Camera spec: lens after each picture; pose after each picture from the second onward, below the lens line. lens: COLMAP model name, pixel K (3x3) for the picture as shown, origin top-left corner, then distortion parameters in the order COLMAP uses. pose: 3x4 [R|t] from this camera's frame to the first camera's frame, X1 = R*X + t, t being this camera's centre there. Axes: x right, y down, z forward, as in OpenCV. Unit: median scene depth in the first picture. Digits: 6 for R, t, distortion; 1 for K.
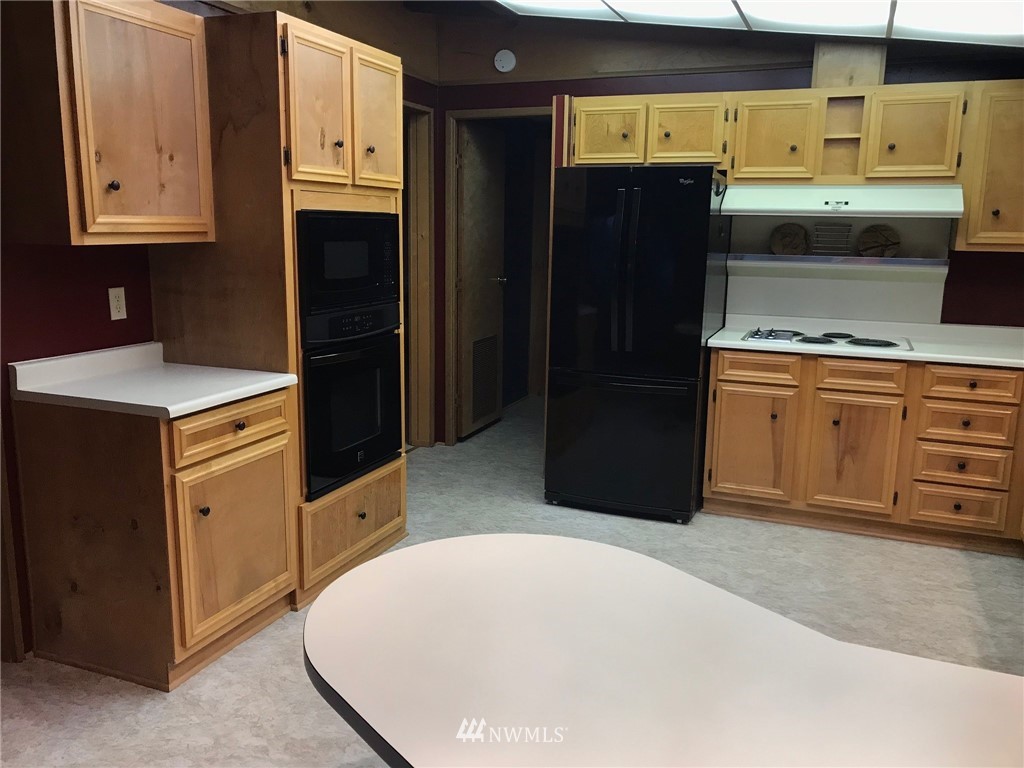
lens RADIAL K [[841.1, 0, 502.8], [0, 841.1, 381.7], [0, 0, 1]] dist [0.010345, 0.010245]
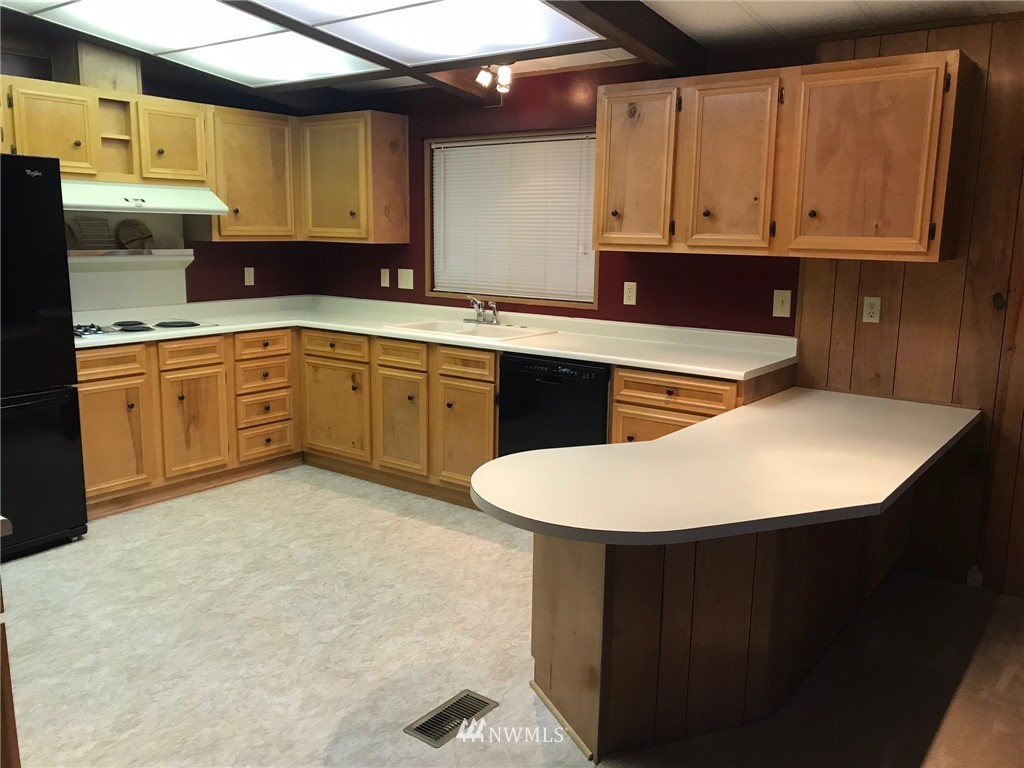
lens RADIAL K [[841.1, 0, 502.8], [0, 841.1, 381.7], [0, 0, 1]] dist [0.010345, 0.010245]
pose [[0.255234, -0.185719, 0.948875, -0.564907], [0.170186, 0.974687, 0.144993, -0.063240], [-0.951784, 0.124478, 0.280380, 0.285128]]
